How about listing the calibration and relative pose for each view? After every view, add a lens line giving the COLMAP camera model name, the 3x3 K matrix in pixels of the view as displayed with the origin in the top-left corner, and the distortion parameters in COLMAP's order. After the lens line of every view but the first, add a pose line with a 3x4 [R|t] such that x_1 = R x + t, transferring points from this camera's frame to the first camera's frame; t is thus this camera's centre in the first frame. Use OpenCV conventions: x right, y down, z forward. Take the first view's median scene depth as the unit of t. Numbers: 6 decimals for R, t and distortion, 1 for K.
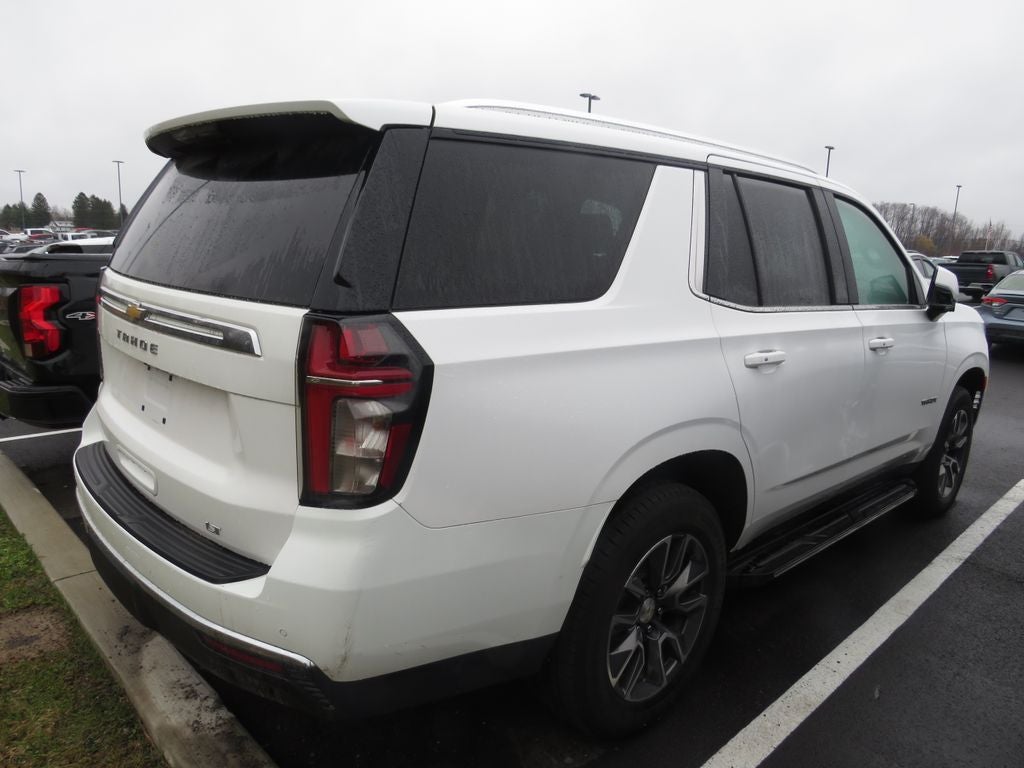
lens RADIAL K [[754.4, 0, 512.1], [0, 754.4, 387.4], [0, 0, 1]] dist [-0.022302, 0.004178]
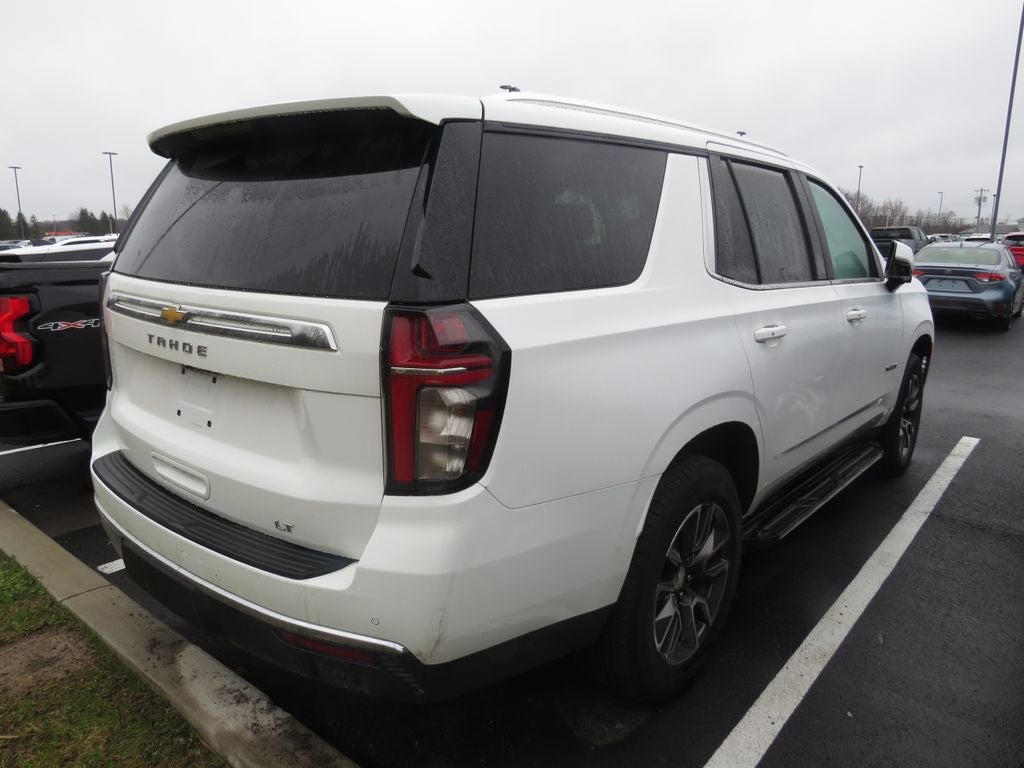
lens RADIAL K [[755.4, 0, 512.0], [0, 755.4, 384.0], [0, 0, 1]] dist [-0.024433, 0.002967]
pose [[0.993621, -0.055540, 0.098142, -0.147768], [0.055021, 0.998453, 0.007981, 0.005676], [-0.098433, -0.002530, 0.995140, -0.022773]]
